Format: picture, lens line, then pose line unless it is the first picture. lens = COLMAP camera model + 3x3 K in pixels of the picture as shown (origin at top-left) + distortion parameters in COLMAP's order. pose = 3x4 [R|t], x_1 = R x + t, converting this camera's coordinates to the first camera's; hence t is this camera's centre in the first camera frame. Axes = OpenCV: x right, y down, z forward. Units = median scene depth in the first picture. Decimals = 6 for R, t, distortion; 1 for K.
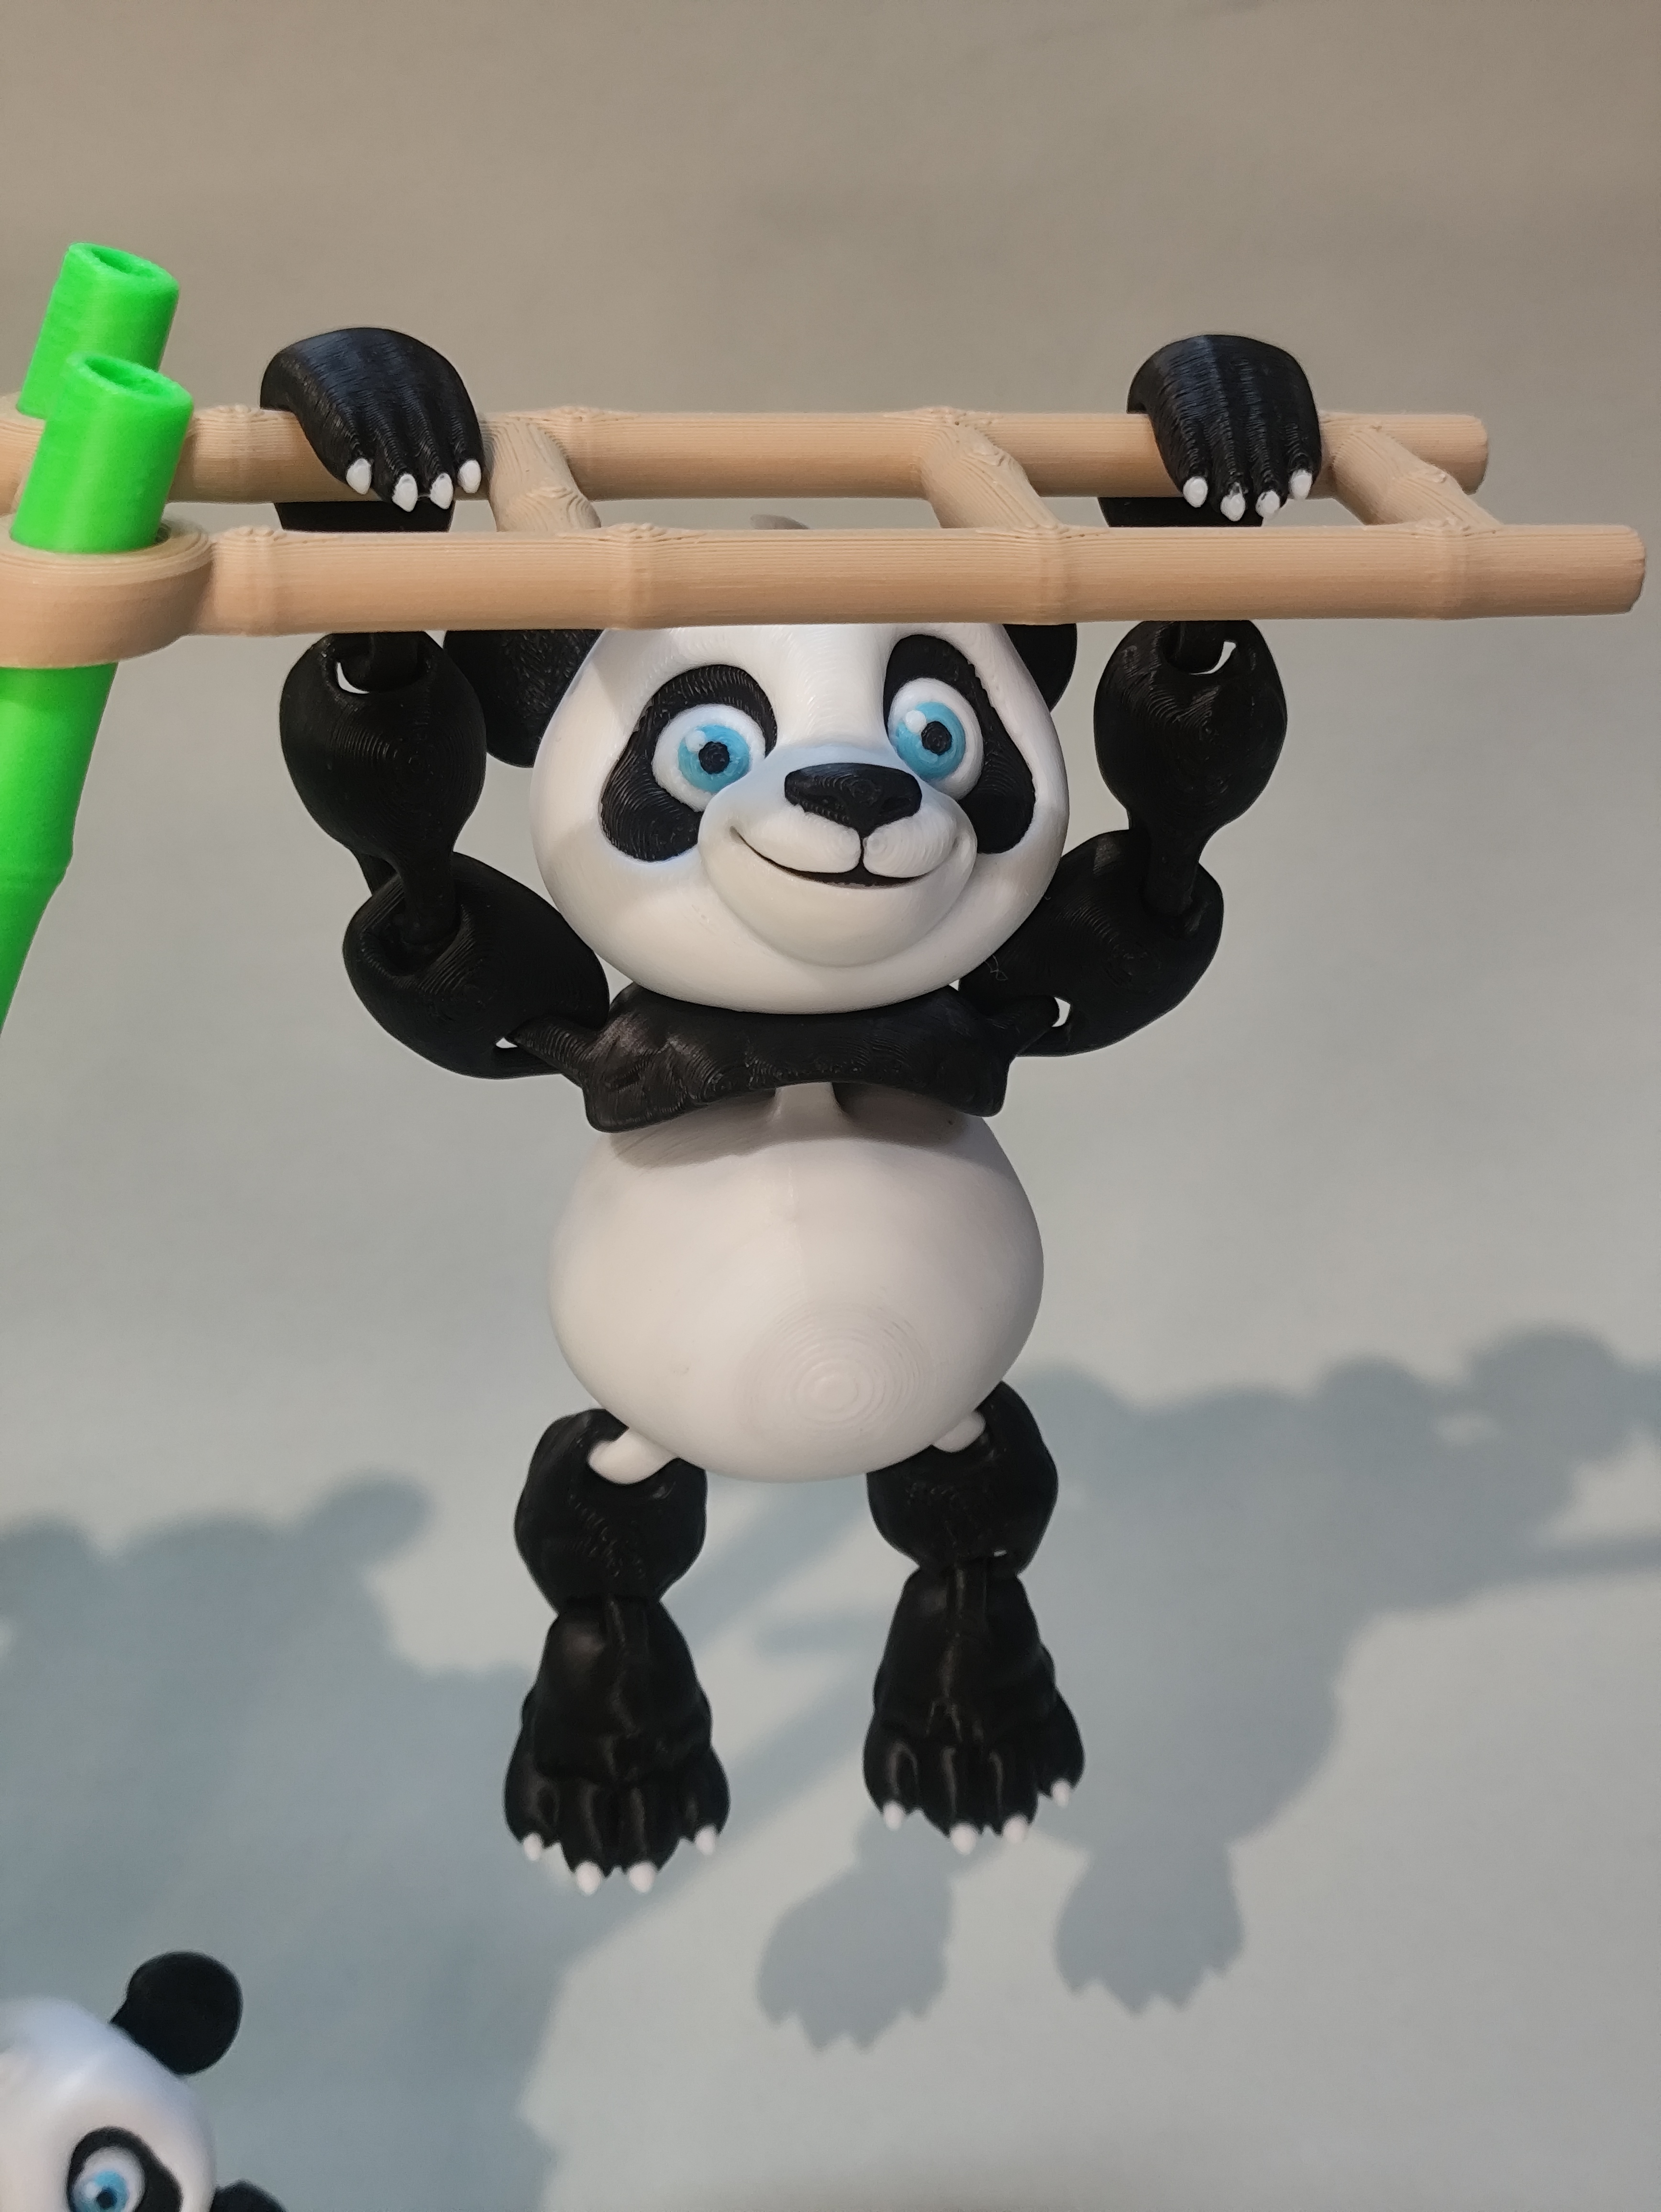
lens RADIAL K [[3337.3, 0, 830.5], [0, 3337.3, 1106.0], [0, 0, 1]] dist [-0.021871, 0.581578]
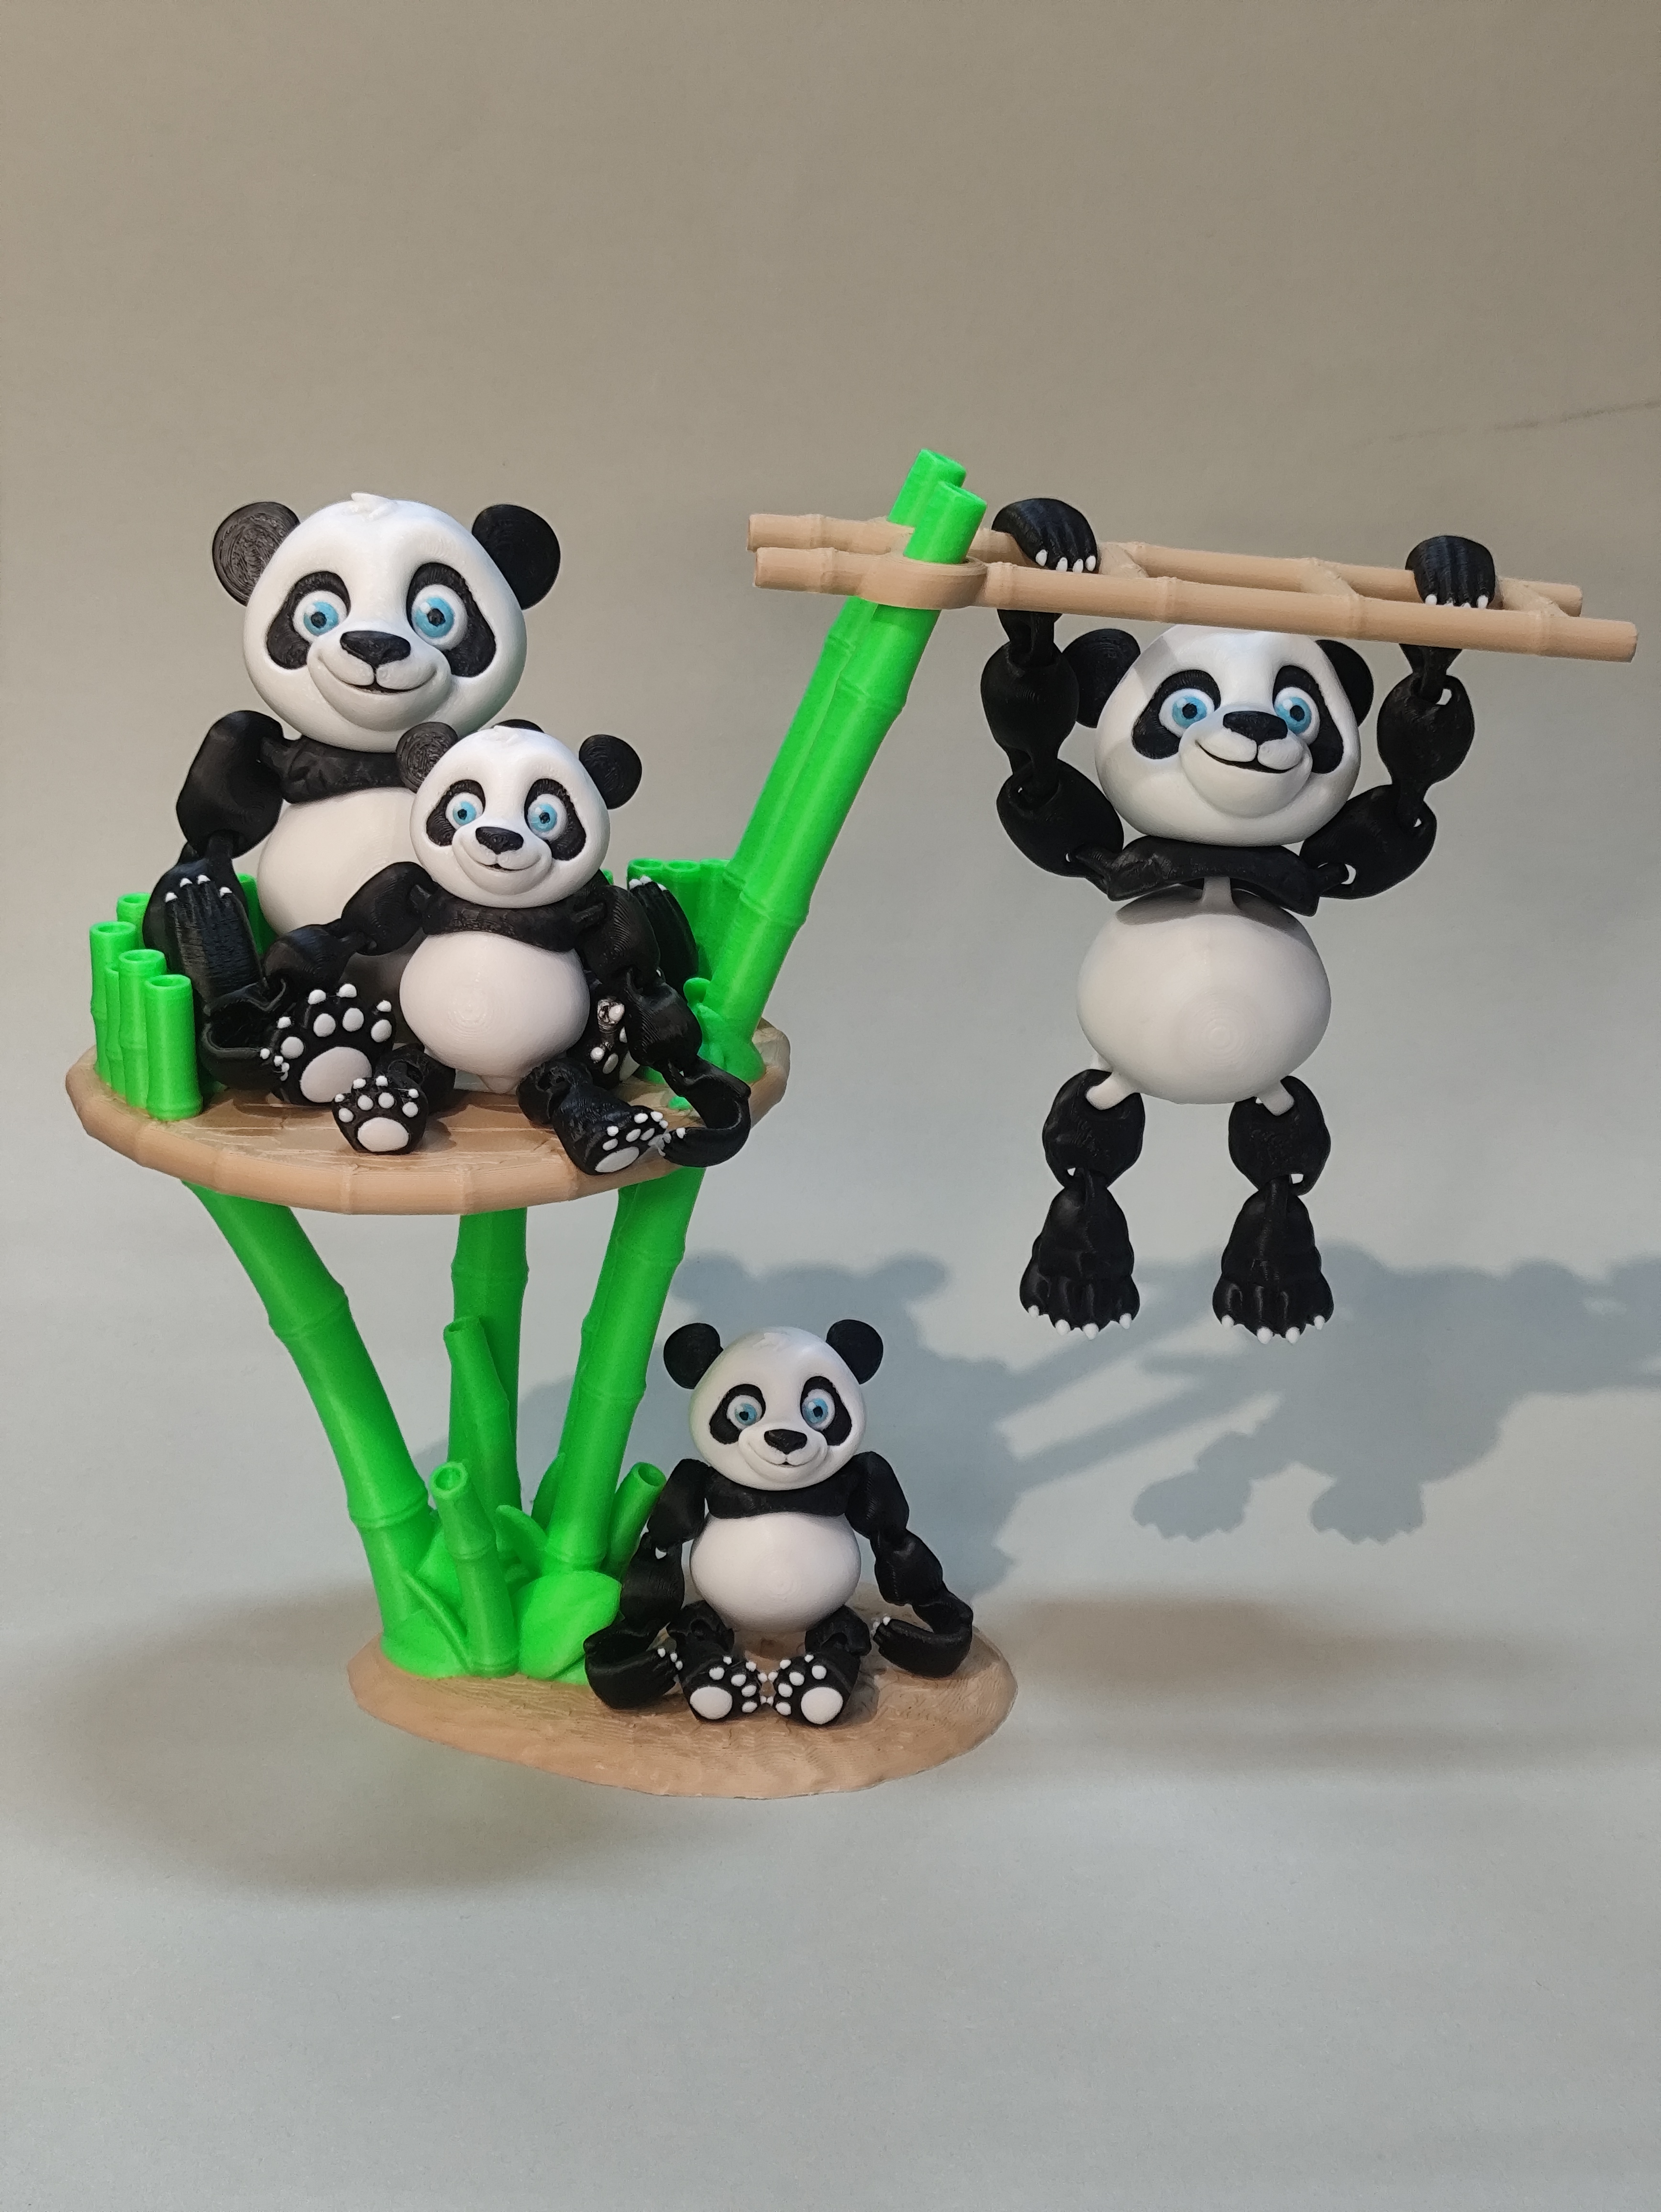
lens RADIAL K [[3236.6, 0, 905.8], [0, 3236.6, 1104.6], [0, 0, 1]] dist [-0.115039, 2.046764]
pose [[0.991724, 0.086703, -0.094691, 0.001844], [-0.098332, 0.987146, -0.125987, 0.402038], [0.082551, 0.134256, 0.987502, -0.957368]]
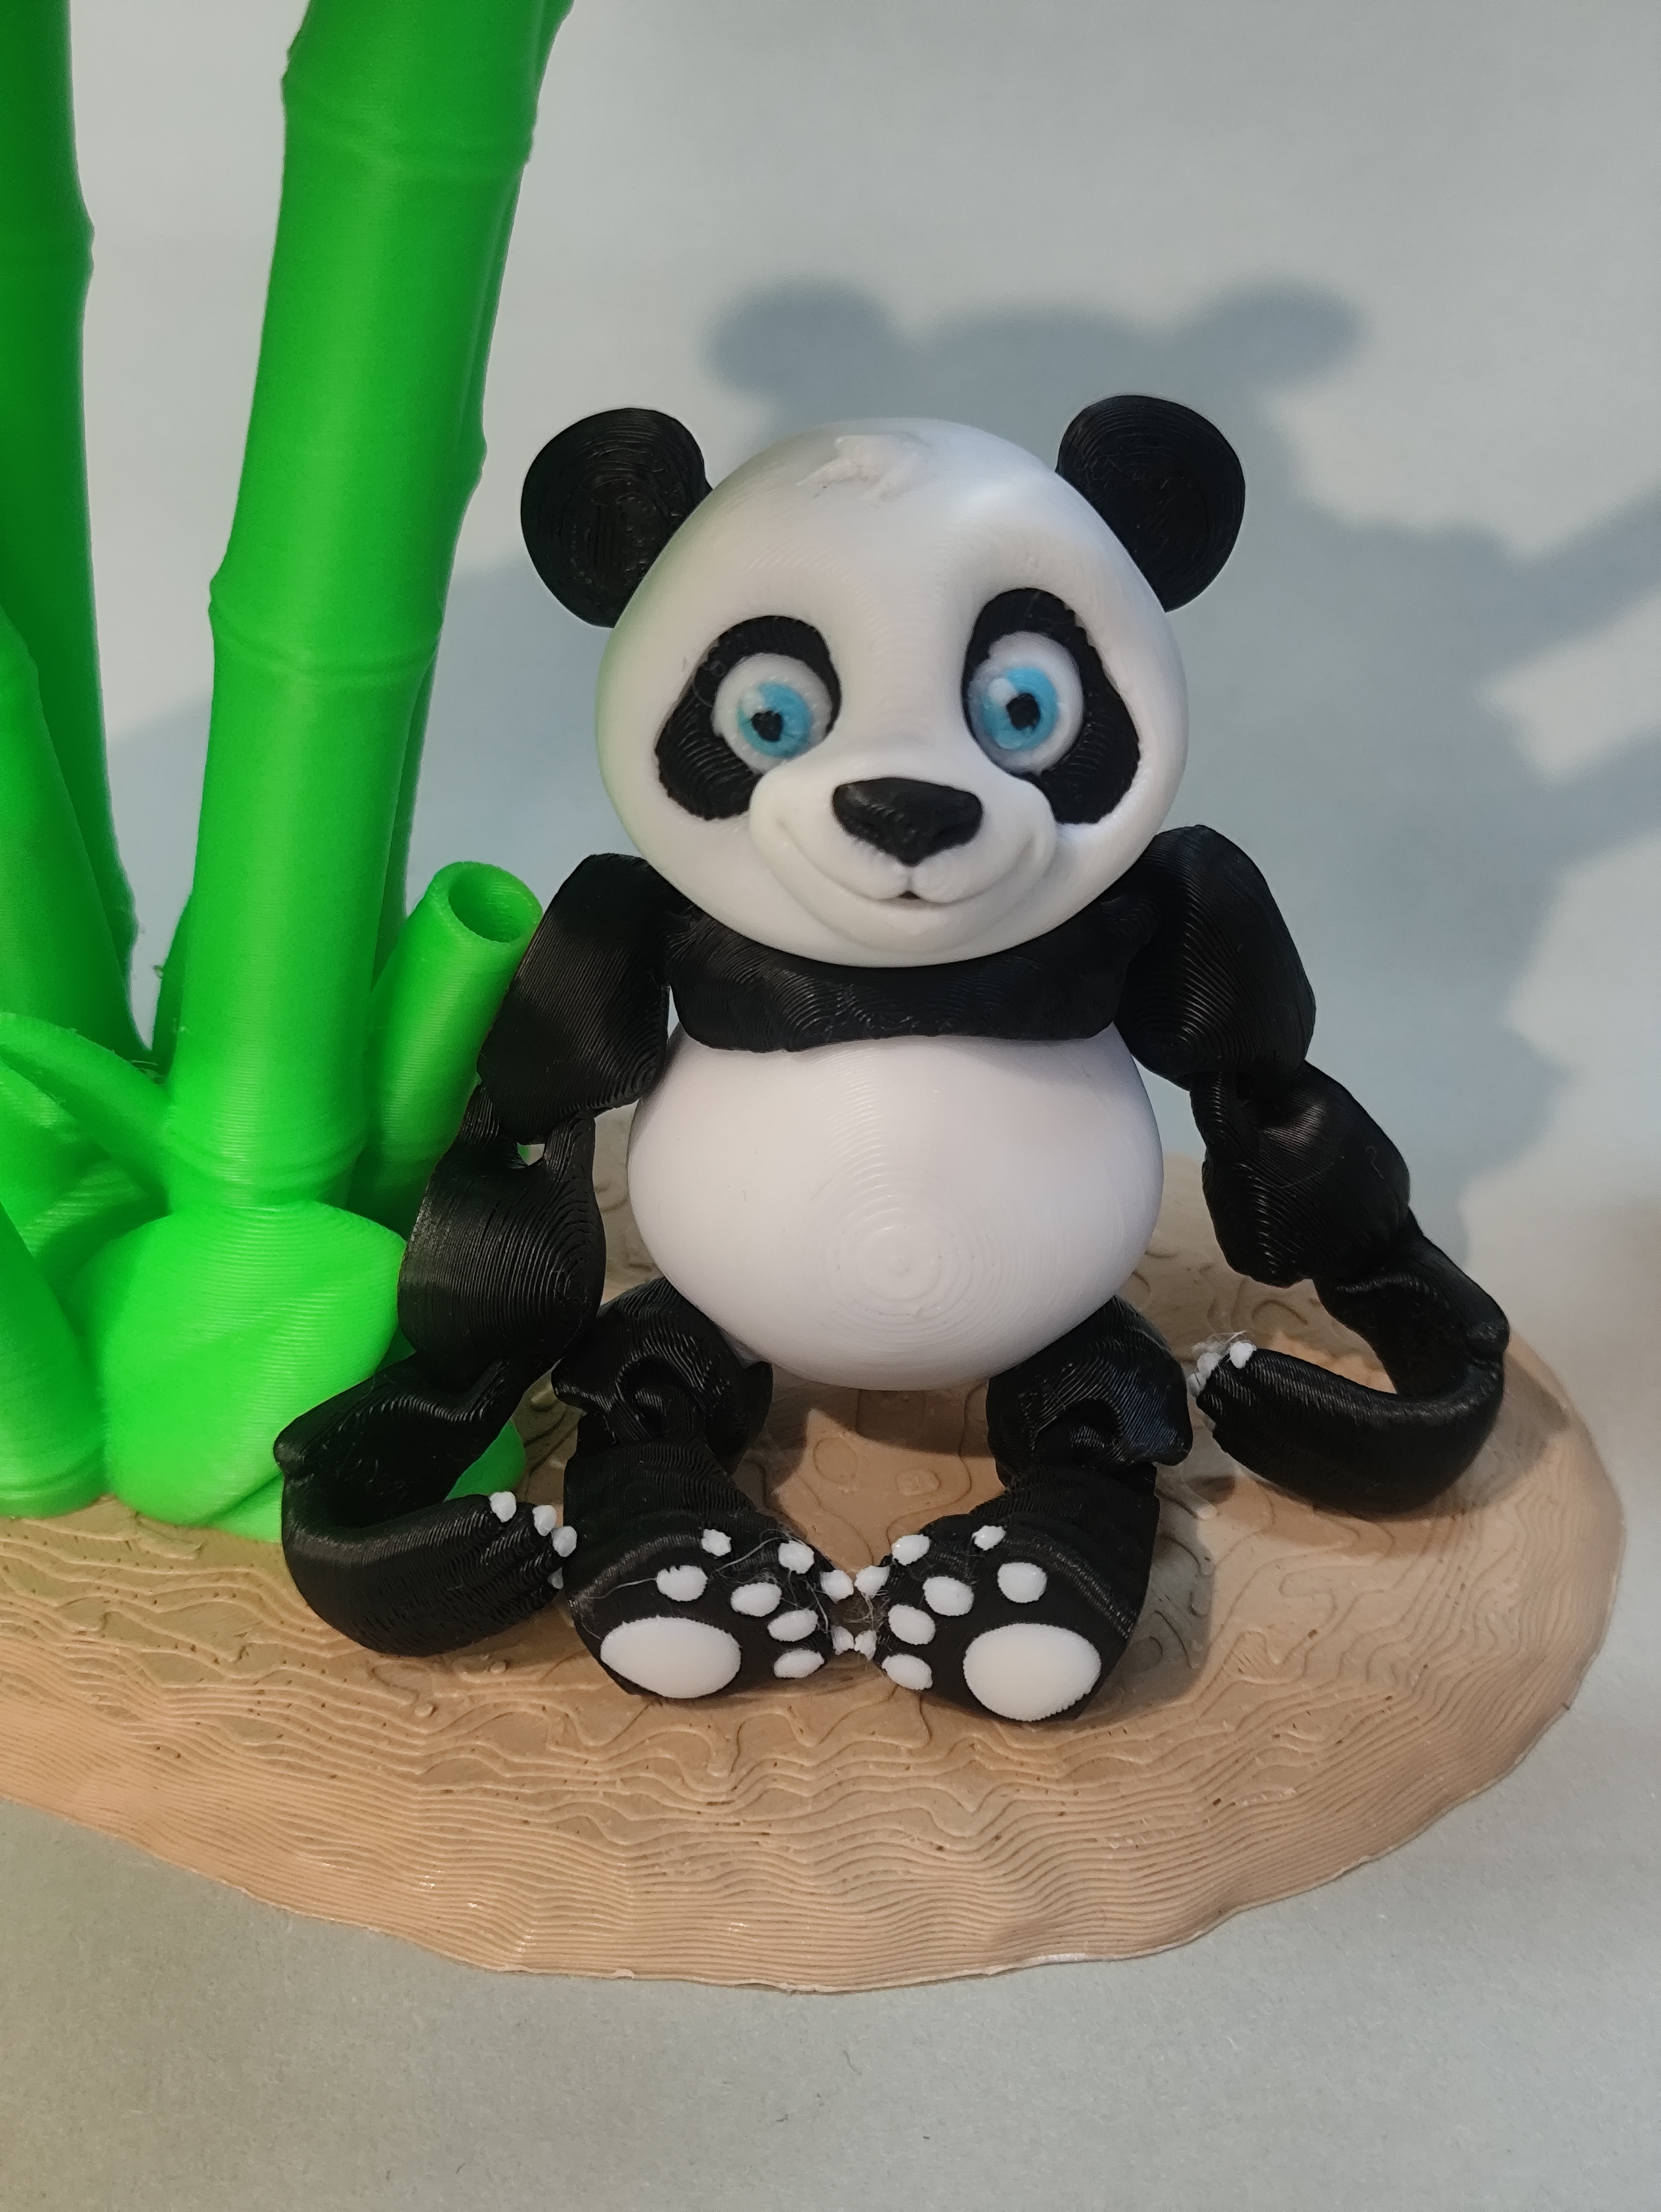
lens RADIAL K [[3337.3, 0, 830.5], [0, 3337.3, 1106.0], [0, 0, 1]] dist [-0.021871, 0.581578]
pose [[0.977863, 0.122035, -0.169975, -0.149953], [-0.100219, 0.986234, 0.131521, 0.337002], [0.183686, -0.111575, 0.976632, 0.452985]]
